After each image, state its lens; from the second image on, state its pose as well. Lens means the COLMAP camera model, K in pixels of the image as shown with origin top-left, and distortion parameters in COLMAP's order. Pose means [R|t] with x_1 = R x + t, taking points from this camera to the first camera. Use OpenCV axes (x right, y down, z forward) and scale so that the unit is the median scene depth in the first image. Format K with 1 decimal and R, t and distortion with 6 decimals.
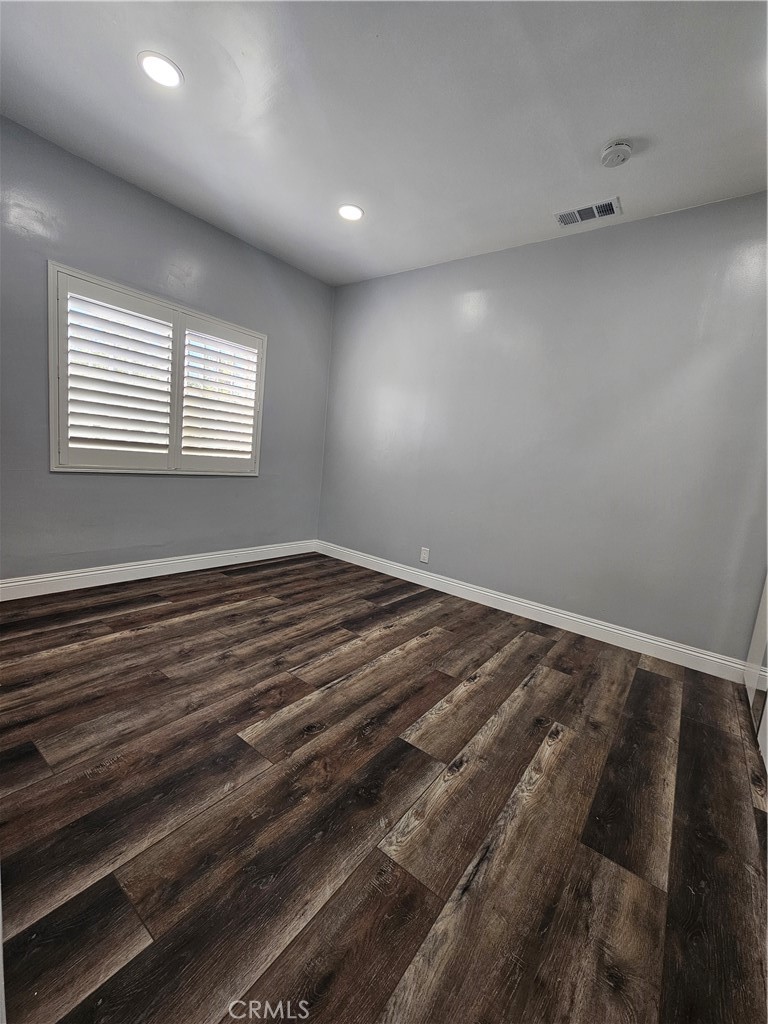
lens RADIAL K [[419.2, 0, 391.8], [0, 419.2, 510.4], [0, 0, 1]] dist [-0.001179, 0.000024]
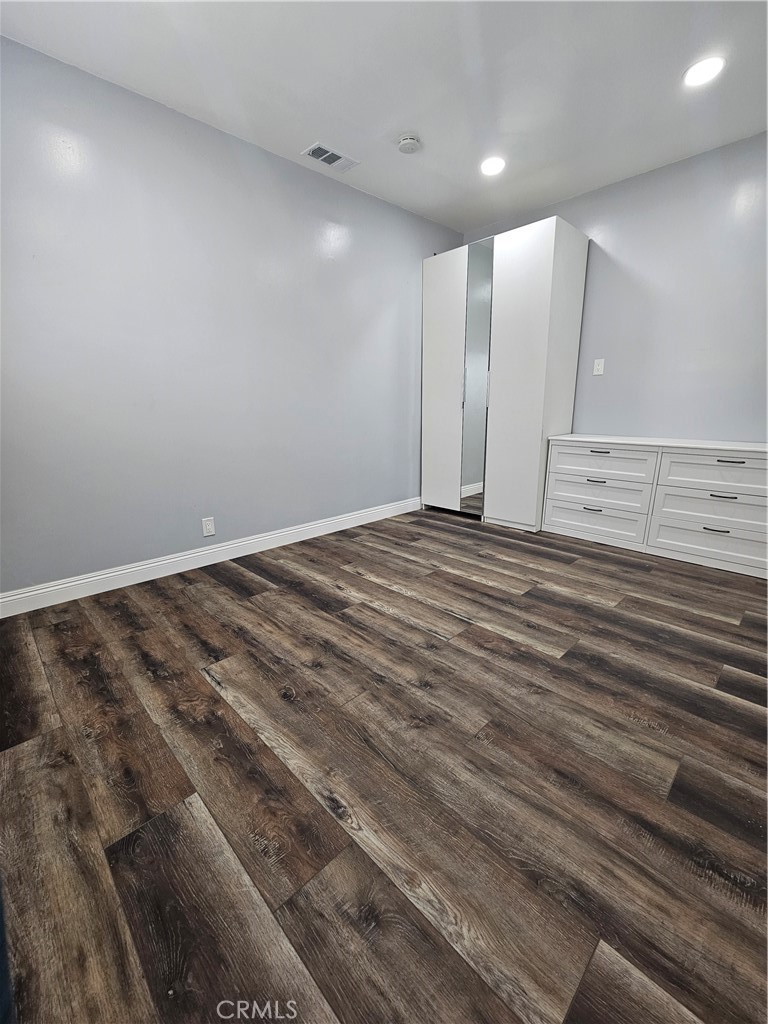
lens RADIAL K [[419.2, 0, 388.3], [0, 419.2, 507.3], [0, 0, 1]] dist [-0.001179, 0.000024]
pose [[0.159408, -0.331130, 0.930023, -0.930225], [0.155085, 0.938772, 0.307663, -0.185252], [-0.974955, 0.095189, 0.201001, 0.807513]]
